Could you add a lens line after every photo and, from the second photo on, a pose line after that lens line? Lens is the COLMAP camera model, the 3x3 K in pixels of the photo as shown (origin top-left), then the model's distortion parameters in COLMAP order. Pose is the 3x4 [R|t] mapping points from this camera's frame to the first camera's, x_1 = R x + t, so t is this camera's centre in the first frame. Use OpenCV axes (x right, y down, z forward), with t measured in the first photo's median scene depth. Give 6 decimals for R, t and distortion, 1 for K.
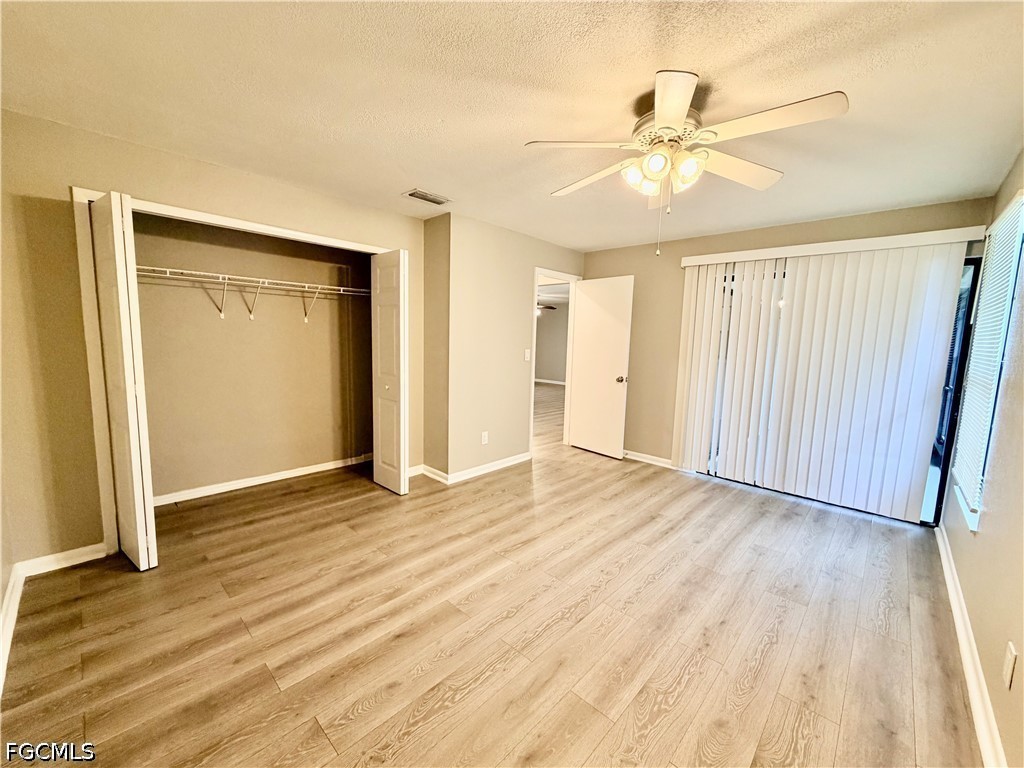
lens RADIAL K [[409.7, 0, 509.6], [0, 409.7, 379.5], [0, 0, 1]] dist [-0.000197, 0.000249]
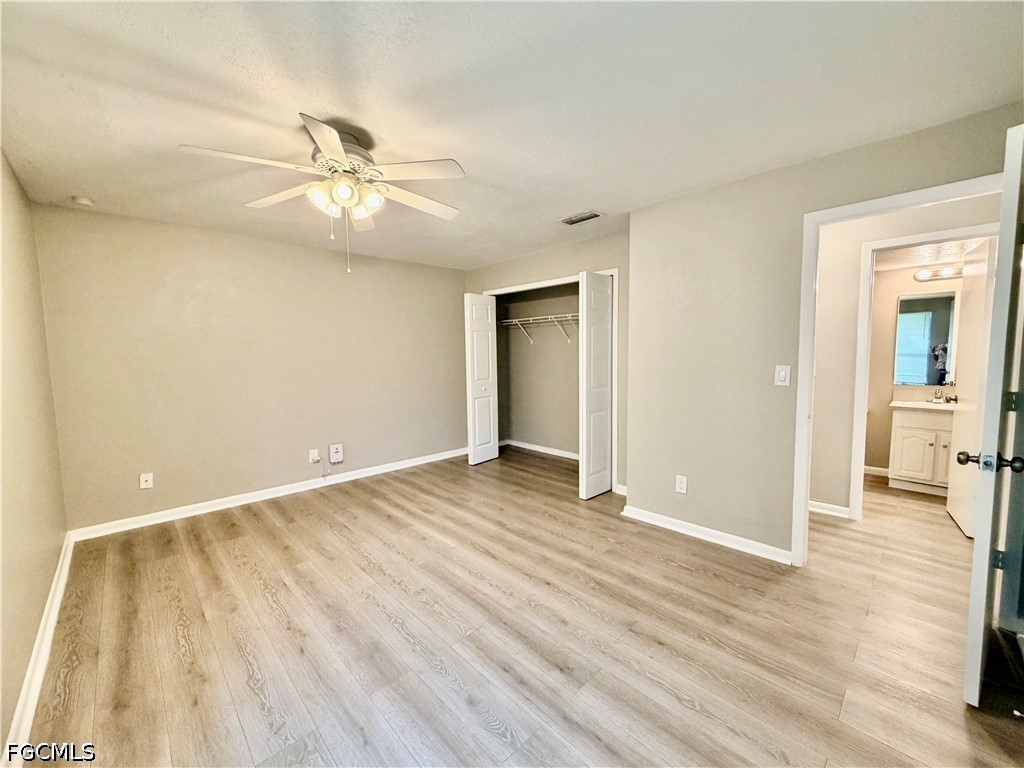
lens RADIAL K [[409.7, 0, 514.7], [0, 409.7, 384.3], [0, 0, 1]] dist [-0.000197, 0.000249]
pose [[-0.043327, 0.049660, -0.997826, 1.105436], [-0.090085, 0.994501, 0.053406, -0.080224], [0.994991, 0.092203, -0.038615, 1.155292]]
